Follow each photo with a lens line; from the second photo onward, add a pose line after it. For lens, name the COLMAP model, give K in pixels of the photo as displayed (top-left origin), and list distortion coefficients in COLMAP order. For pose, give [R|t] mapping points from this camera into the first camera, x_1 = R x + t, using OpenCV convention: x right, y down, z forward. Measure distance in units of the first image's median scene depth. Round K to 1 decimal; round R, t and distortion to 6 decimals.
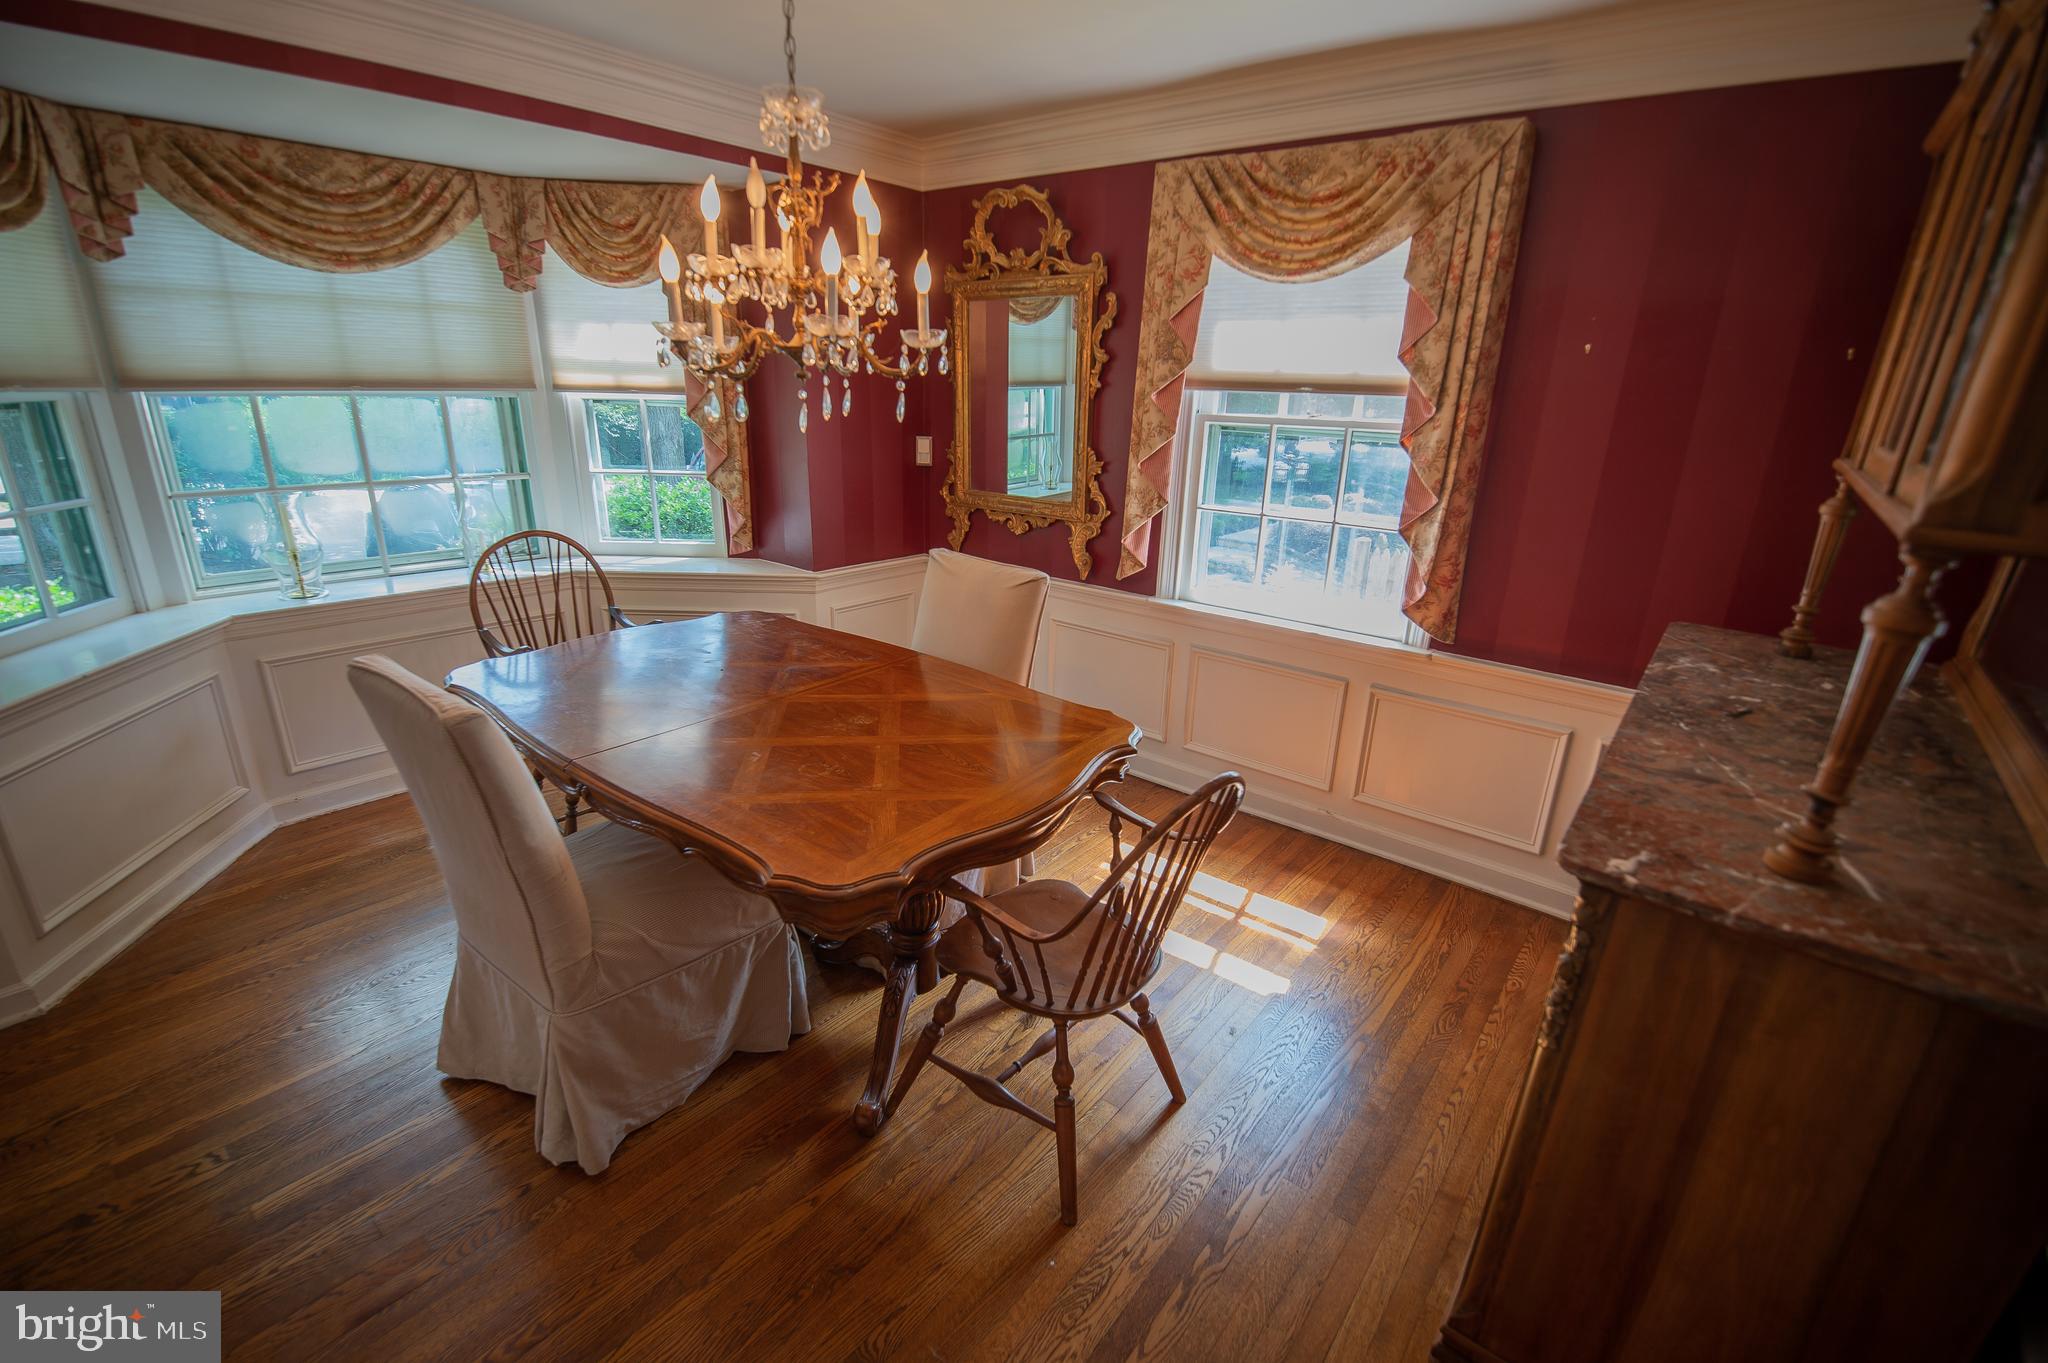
lens RADIAL K [[877.5, 0, 1024.0], [0, 877.5, 681.5], [0, 0, 1]] dist [-0.001121, -0.006632]
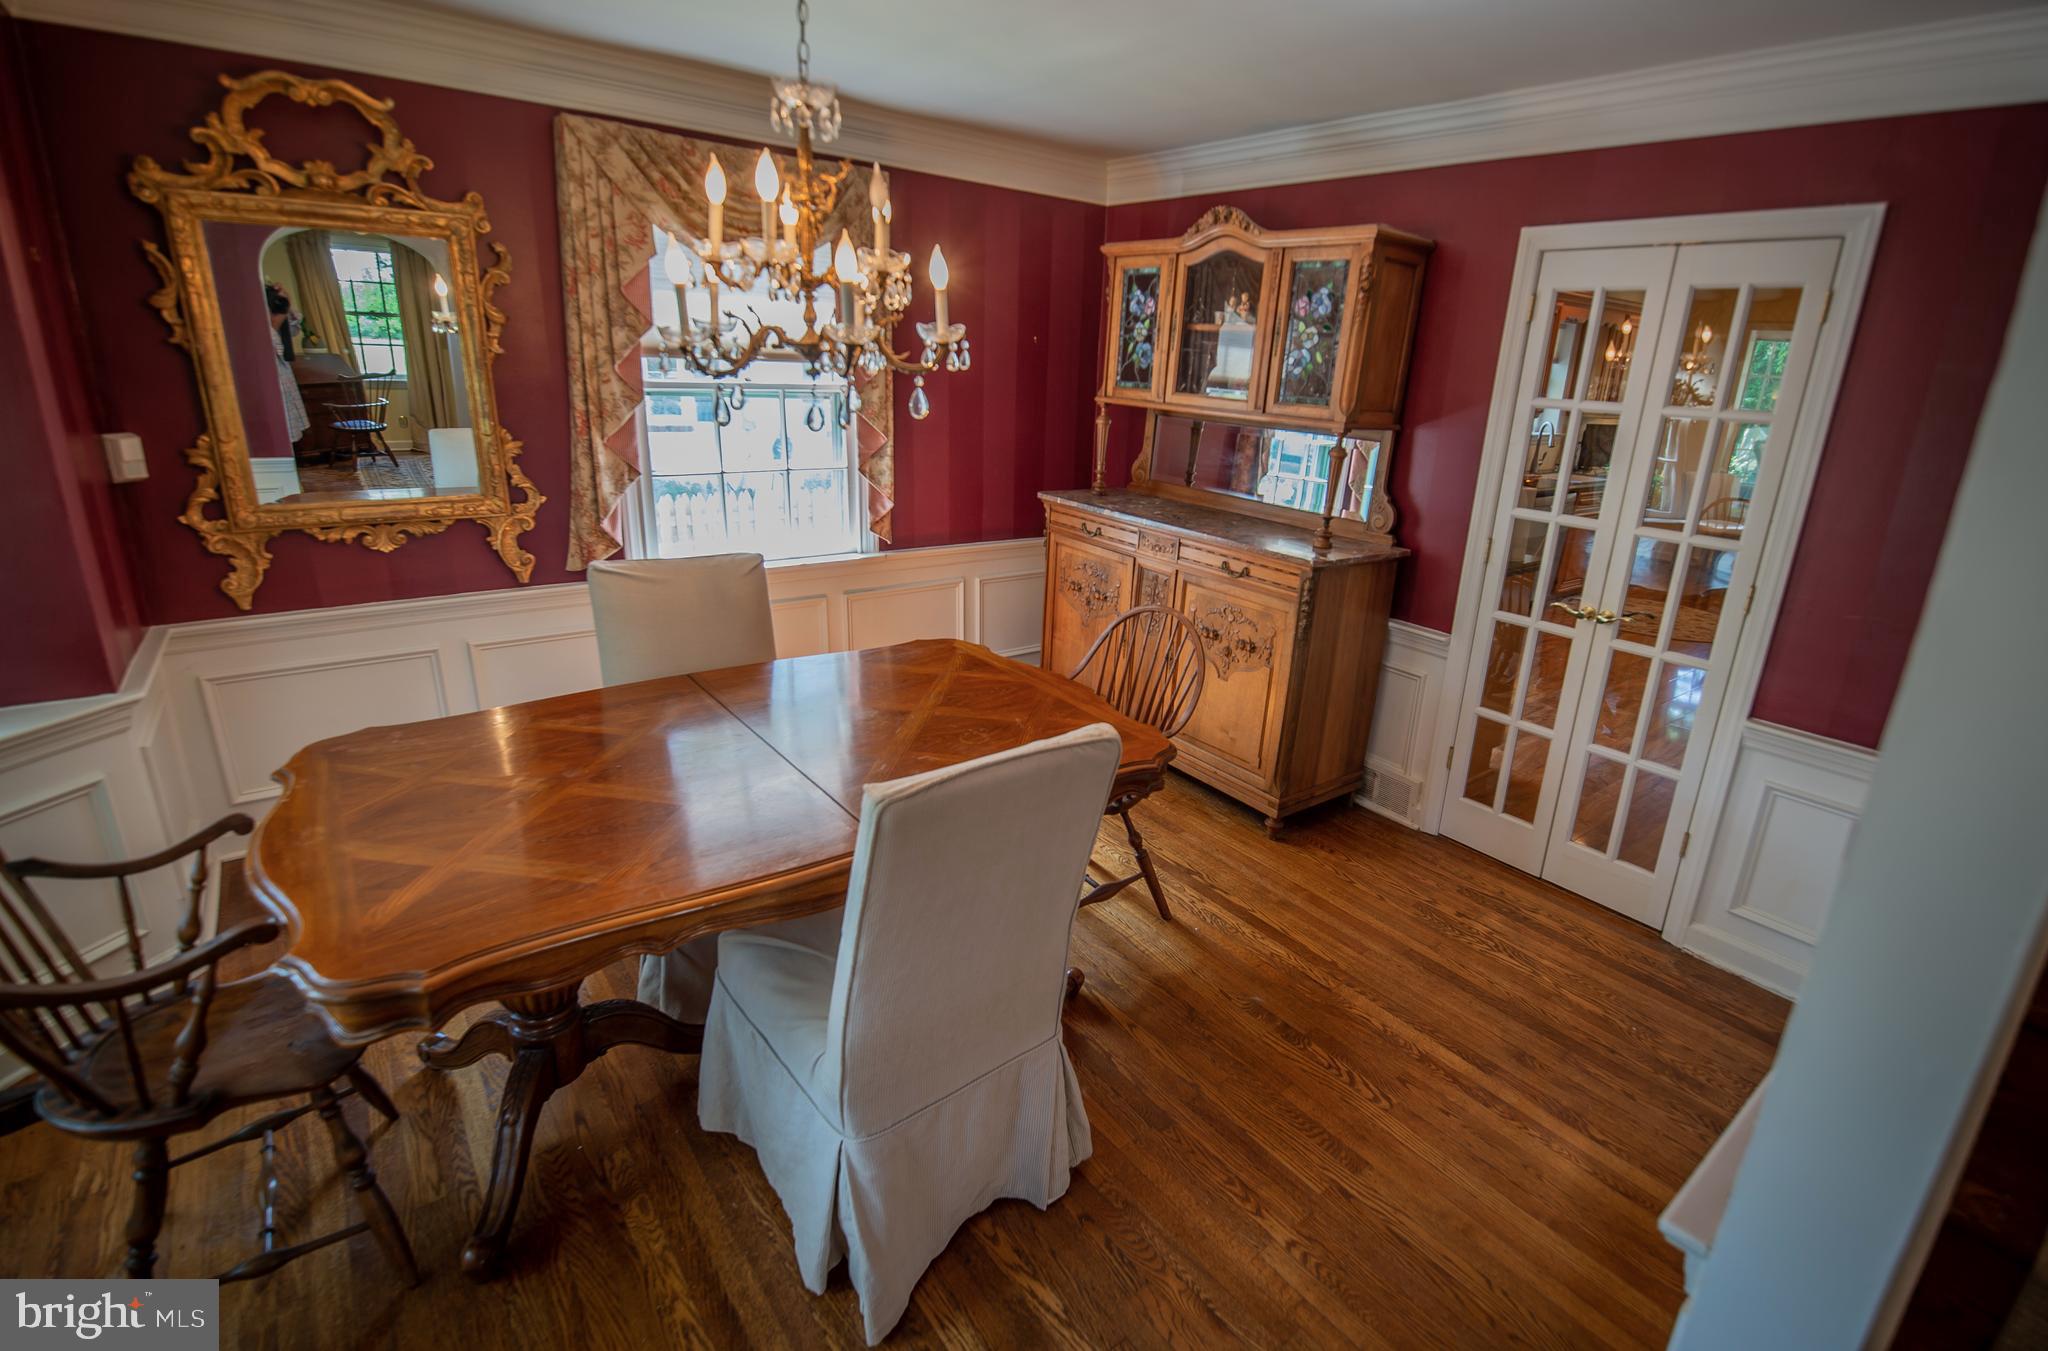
lens RADIAL K [[923.4, 0, 1024.0], [0, 923.4, 633.0], [0, 0, 1]] dist [-0.000034, -0.014591]
pose [[0.240165, -0.286475, 0.927498, -0.762244], [0.282833, 0.934659, 0.215450, -0.149529], [-0.928615, 0.210583, 0.305497, 0.362467]]
